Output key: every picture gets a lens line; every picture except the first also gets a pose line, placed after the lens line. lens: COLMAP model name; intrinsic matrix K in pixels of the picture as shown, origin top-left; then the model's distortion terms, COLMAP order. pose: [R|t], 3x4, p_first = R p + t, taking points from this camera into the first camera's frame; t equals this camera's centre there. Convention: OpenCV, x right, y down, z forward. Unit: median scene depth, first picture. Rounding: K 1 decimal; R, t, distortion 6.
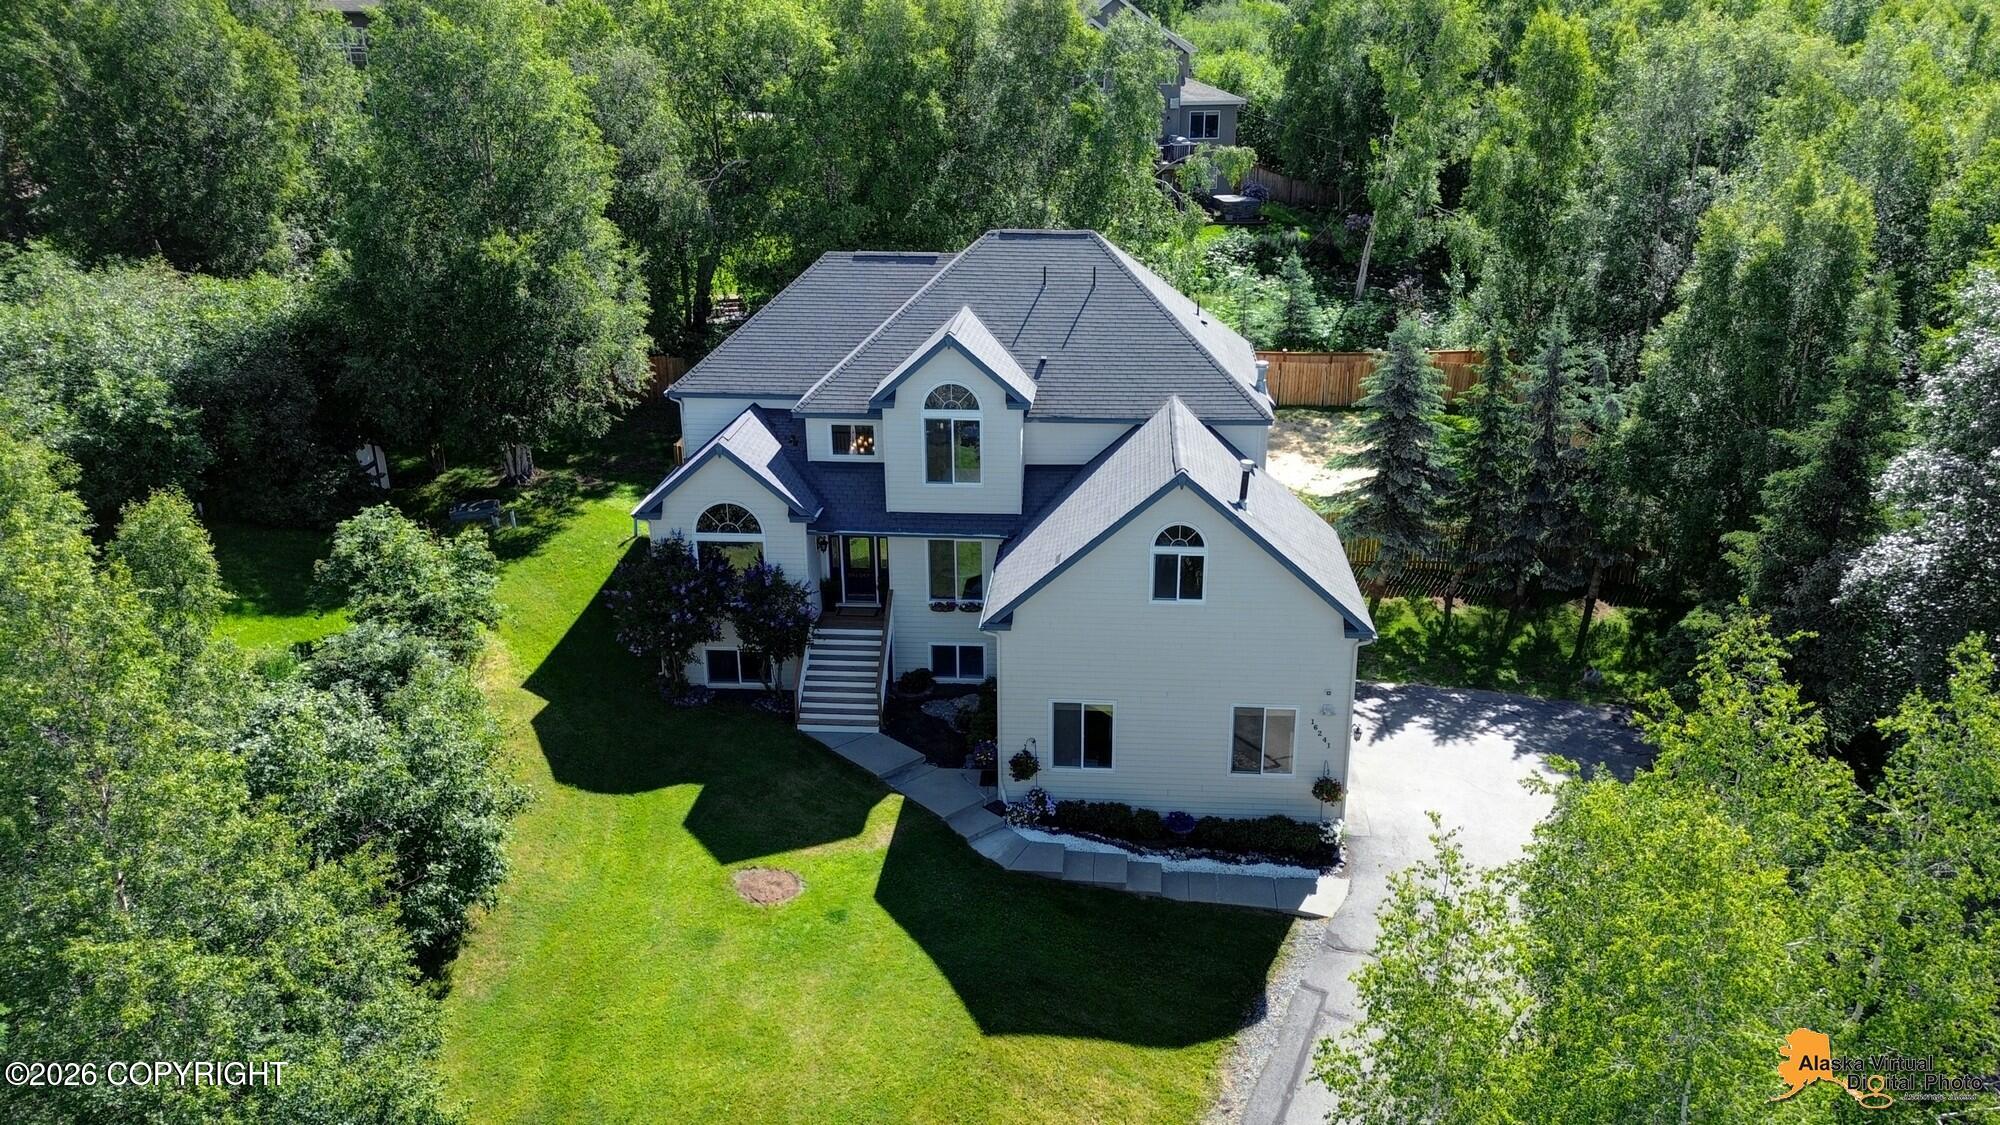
lens RADIAL K [[1648.6, 0, 1021.0], [0, 1648.6, 493.2], [0, 0, 1]] dist [0.059449, -0.060564]
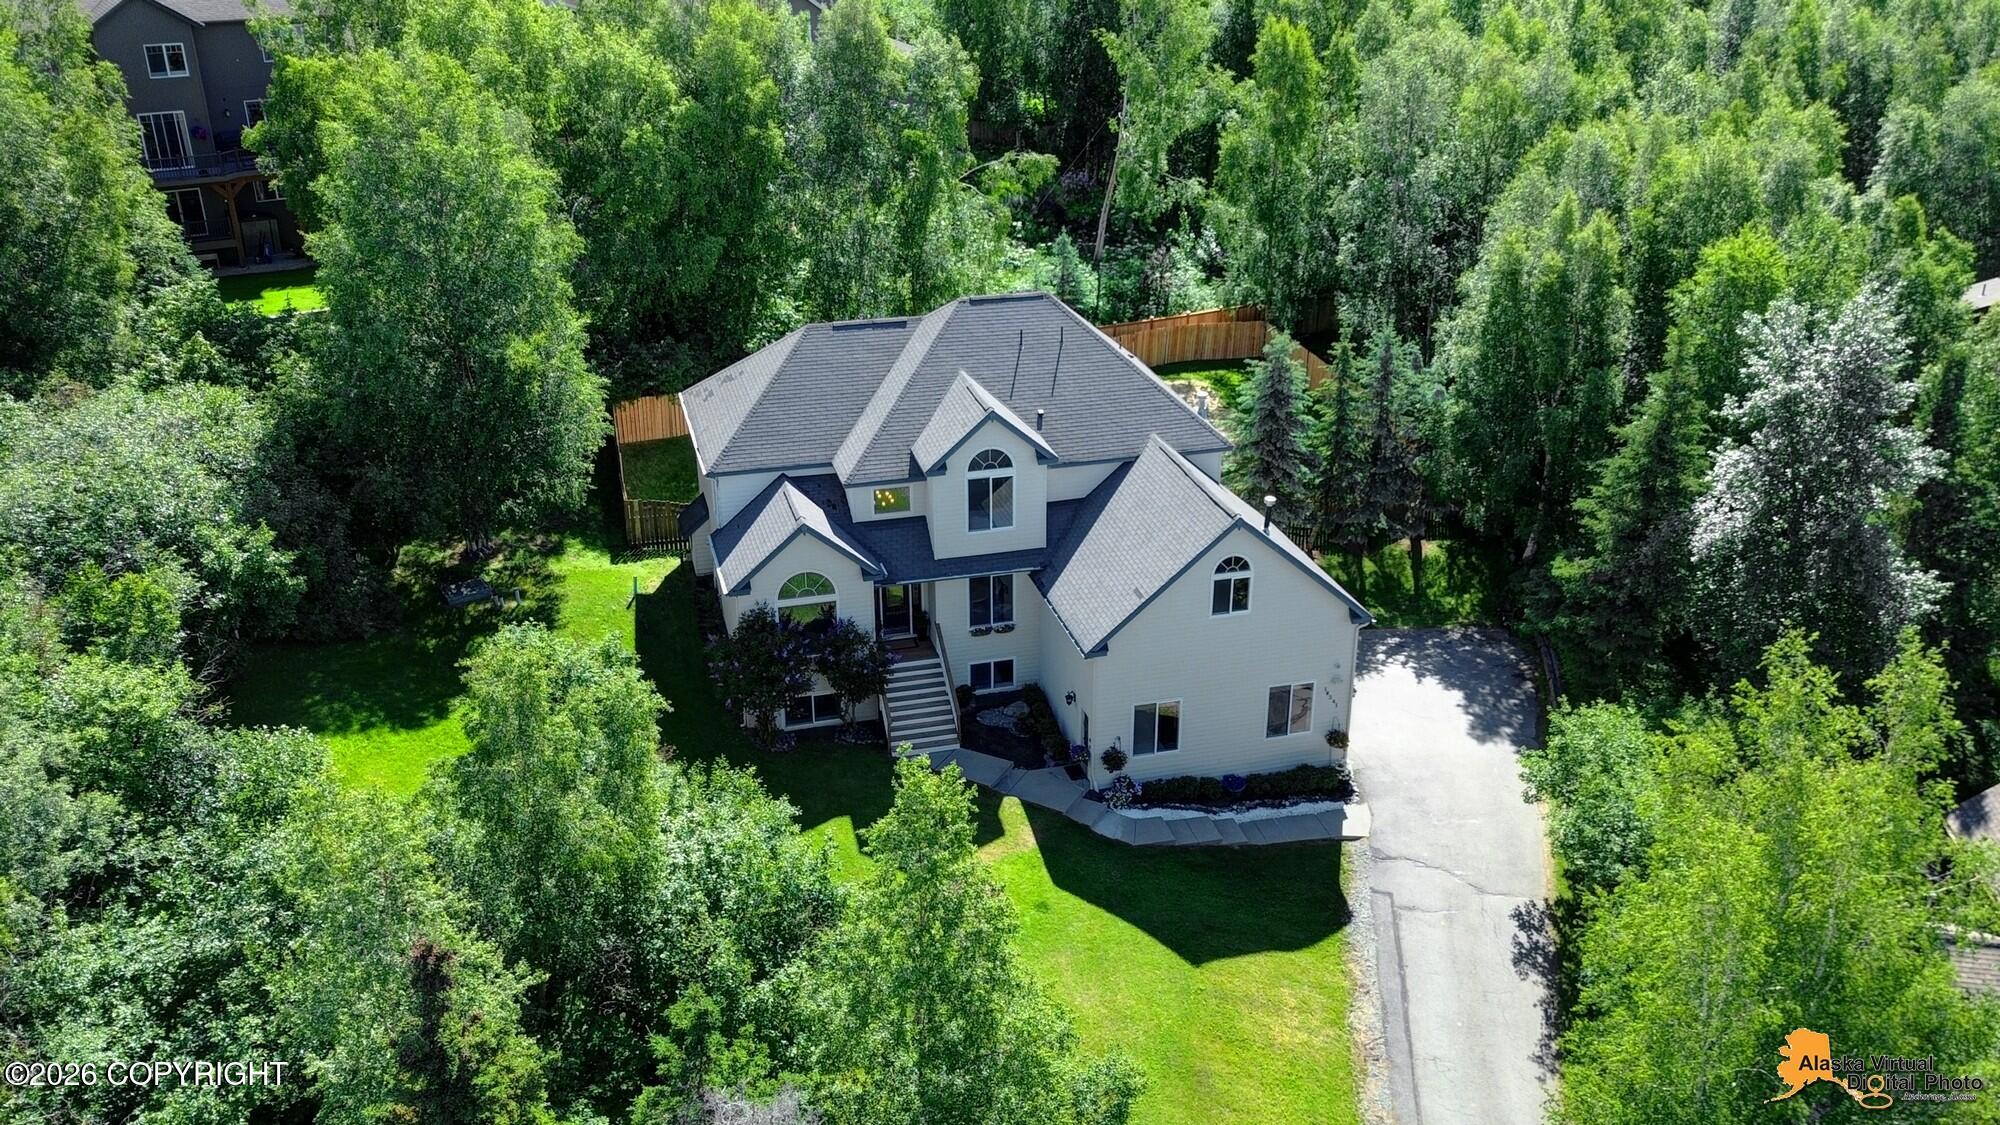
lens RADIAL K [[1782.5, 0, 1037.9], [0, 1782.5, 517.4], [0, 0, 1]] dist [0.063628, -0.008499]
pose [[0.942834, -0.122773, 0.309824, -0.400548], [0.093864, 0.989861, 0.106607, -0.146144], [-0.319771, -0.071431, 0.944798, -0.208227]]
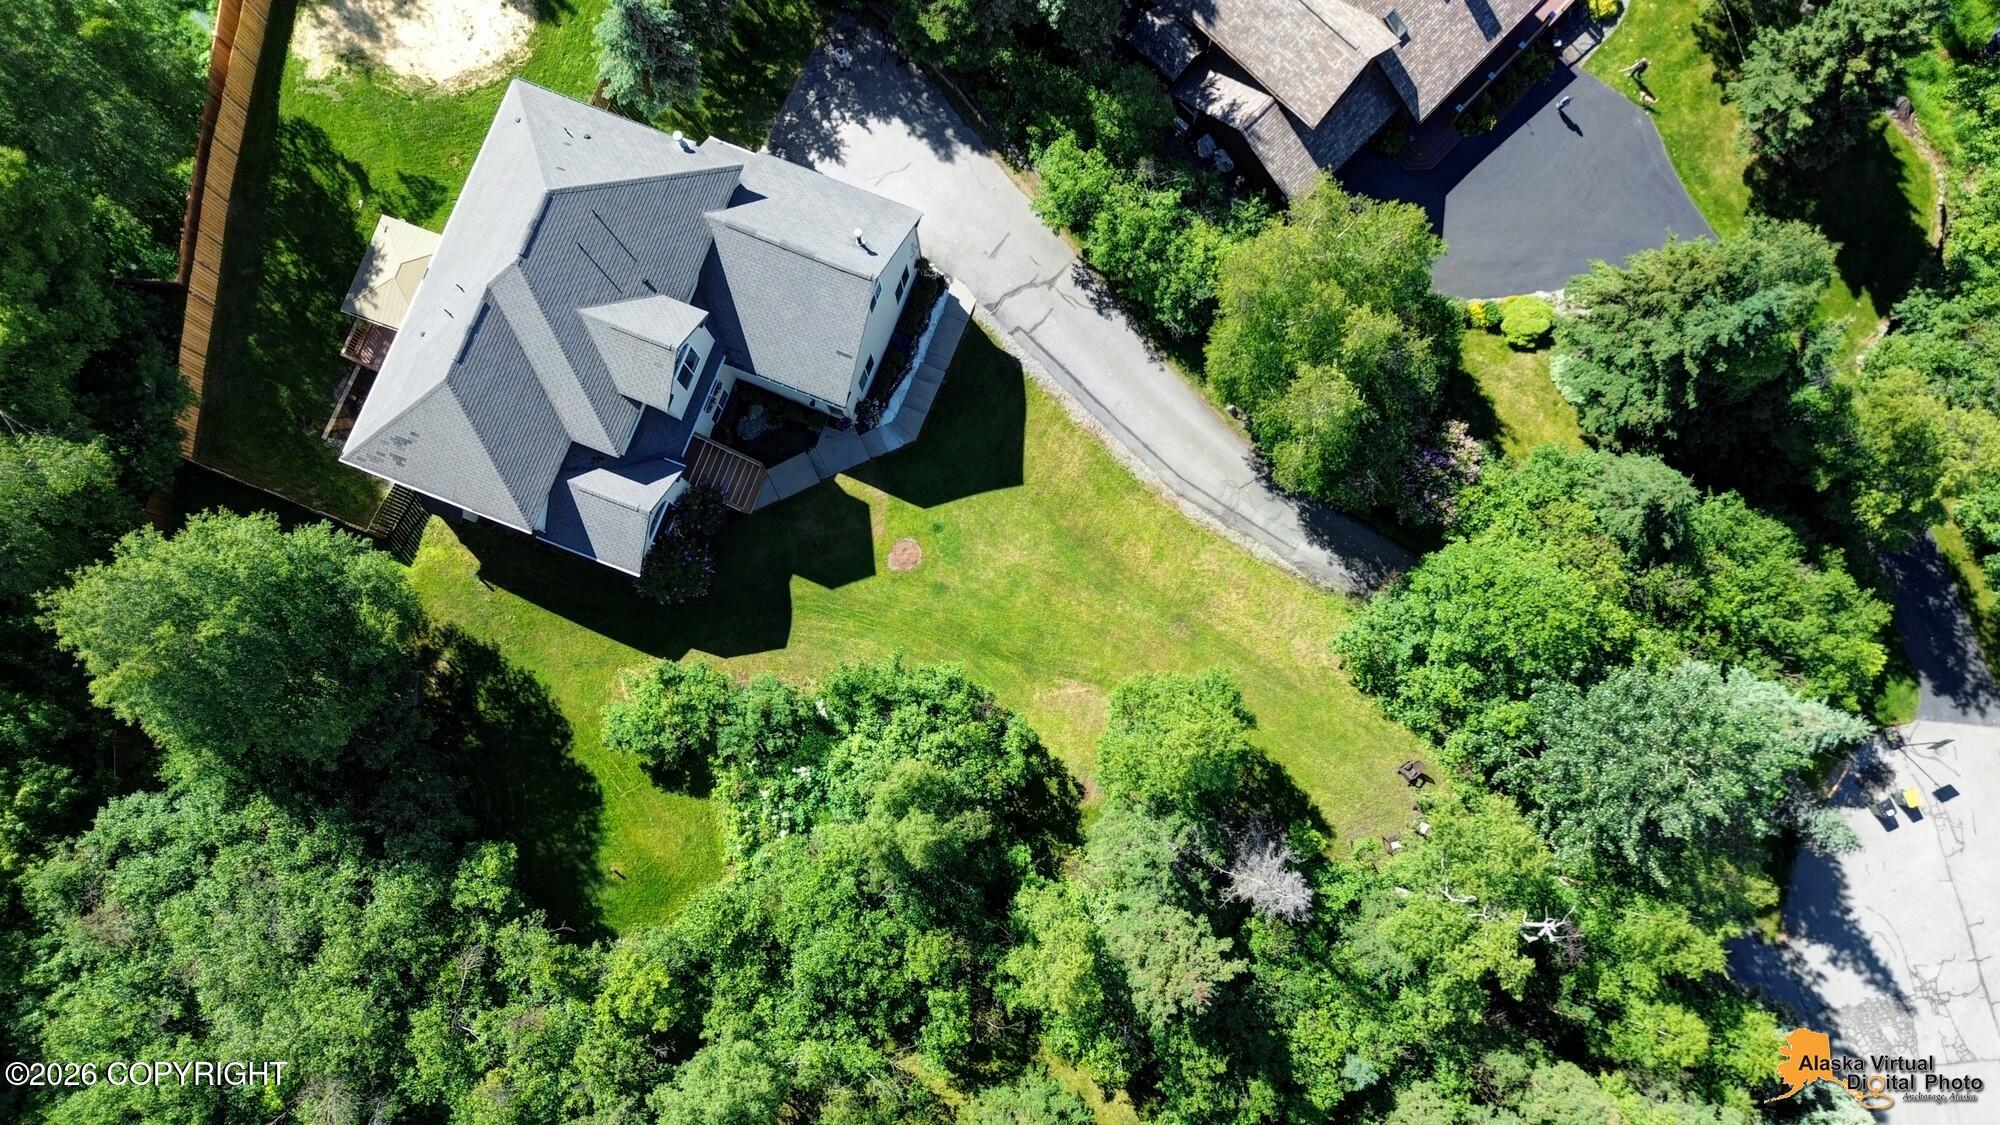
lens RADIAL K [[1393.4, 0, 995.1], [0, 1393.4, 571.3], [0, 0, 1]] dist [0.062617, -0.054908]
pose [[0.299206, -0.945269, 0.130160, -0.298270], [0.285545, 0.218860, 0.933040, -1.092923], [-0.910461, -0.242005, 0.335401, 0.266889]]
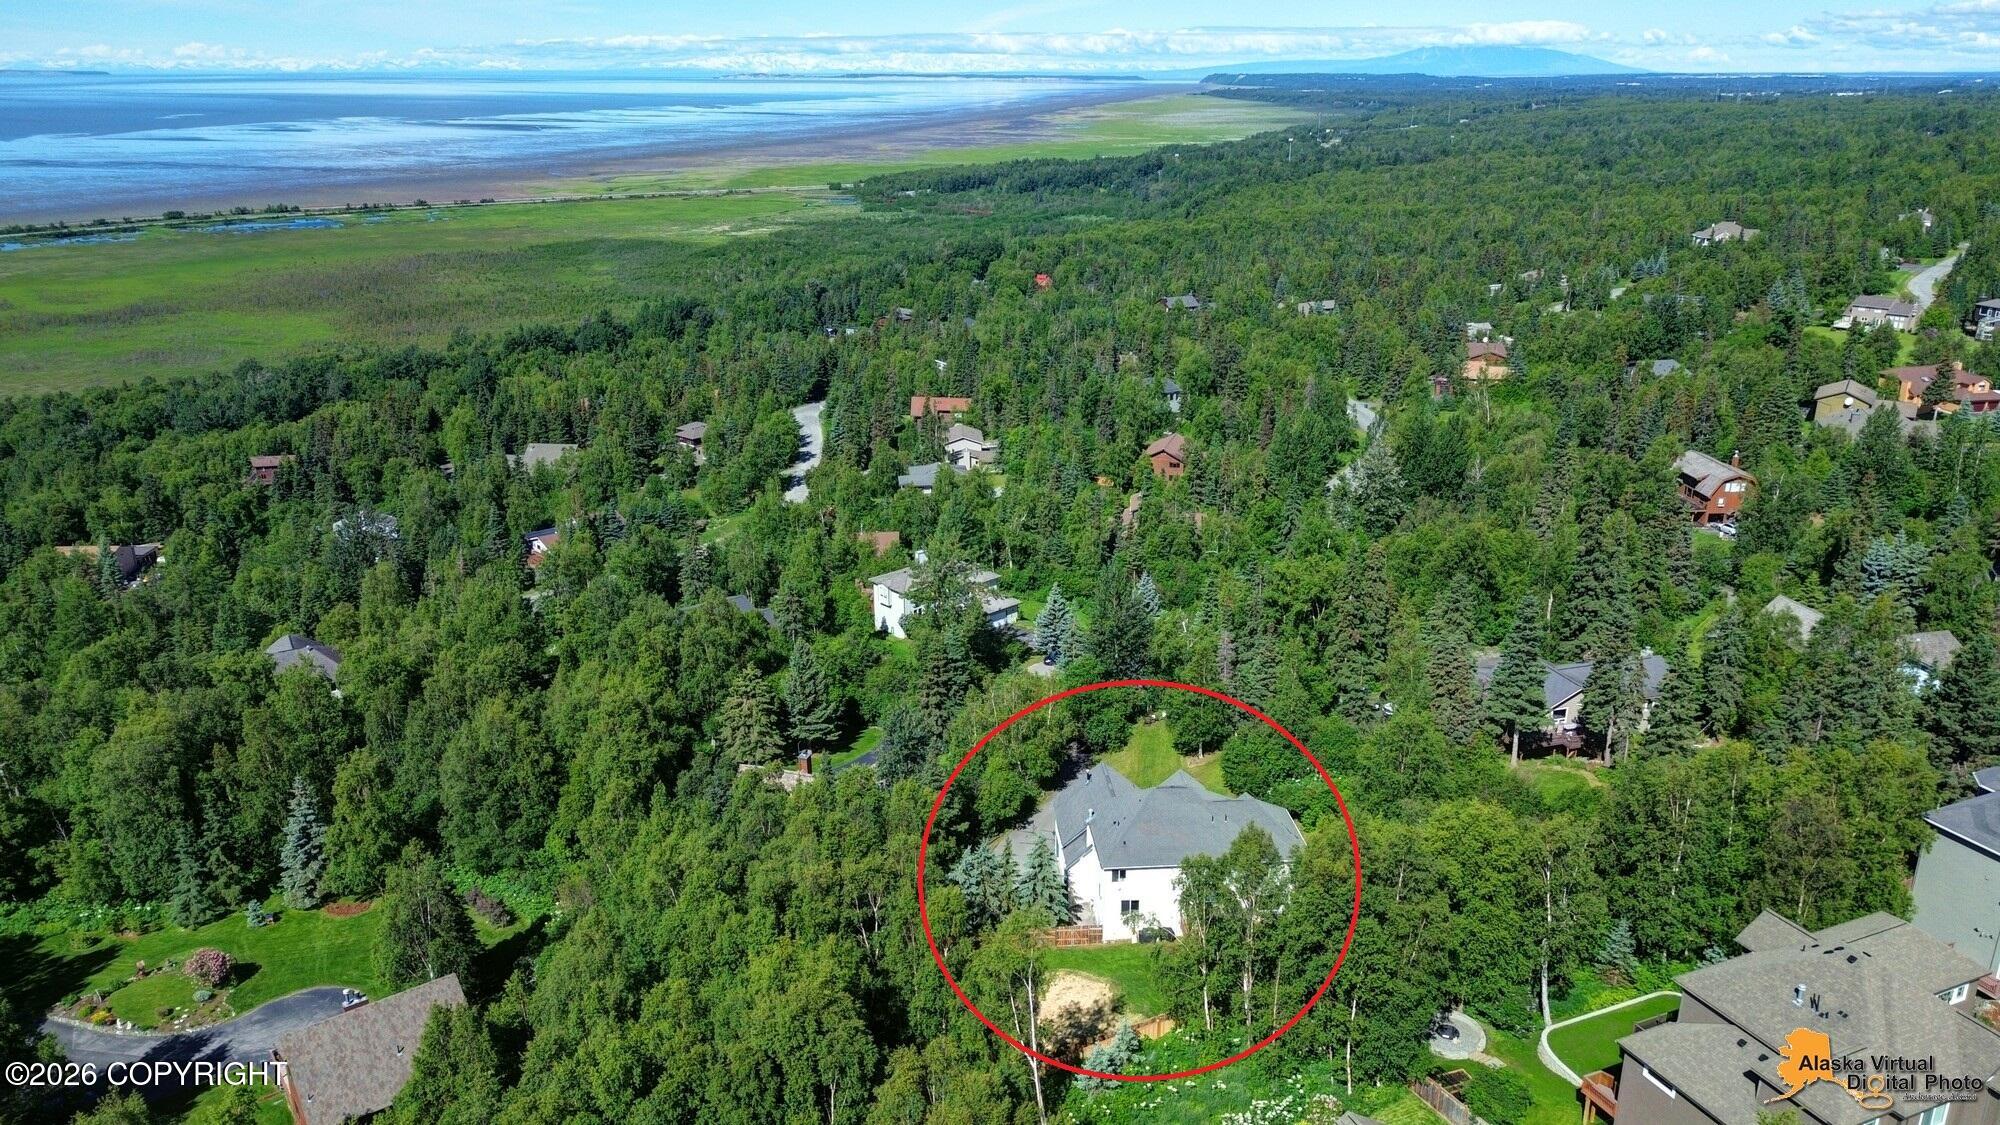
lens RADIAL K [[1393.4, 0, 1007.2], [0, 1393.4, 568.0], [0, 0, 1]] dist [0.062617, -0.054908]
pose [[-0.988739, 0.053084, -0.139921, 0.653119], [-0.040223, 0.806304, 0.590133, -2.007079], [0.144145, 0.589115, -0.795089, 2.852320]]
